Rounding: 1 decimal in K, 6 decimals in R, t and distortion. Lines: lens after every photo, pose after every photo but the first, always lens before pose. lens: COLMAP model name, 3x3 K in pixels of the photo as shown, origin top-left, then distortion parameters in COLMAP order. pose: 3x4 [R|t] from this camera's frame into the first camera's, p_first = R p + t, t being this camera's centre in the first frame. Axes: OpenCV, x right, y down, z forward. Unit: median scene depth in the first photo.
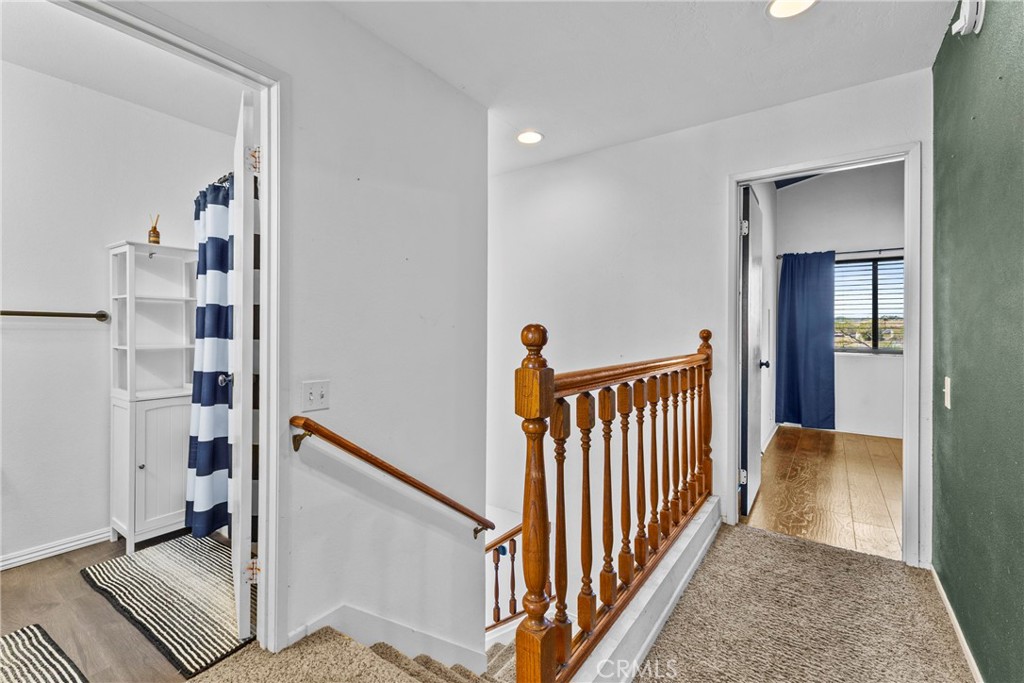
lens RADIAL K [[449.6, 0, 513.0], [0, 449.6, 338.6], [0, 0, 1]] dist [0.004819, 0.000080]
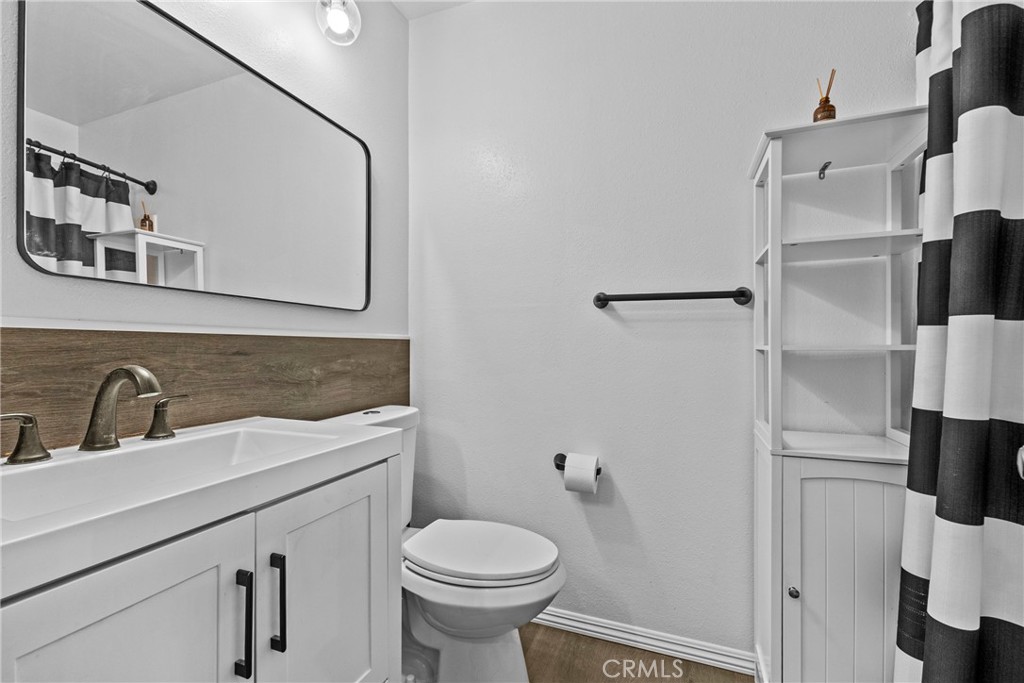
lens RADIAL K [[449.6, 0, 507.5], [0, 449.6, 349.9], [0, 0, 1]] dist [0.004819, 0.000080]
pose [[0.228545, -0.000803, -0.973533, -0.404620], [-0.008121, 0.999963, -0.002731, 0.025864], [0.973499, 0.008530, 0.228530, 0.564271]]
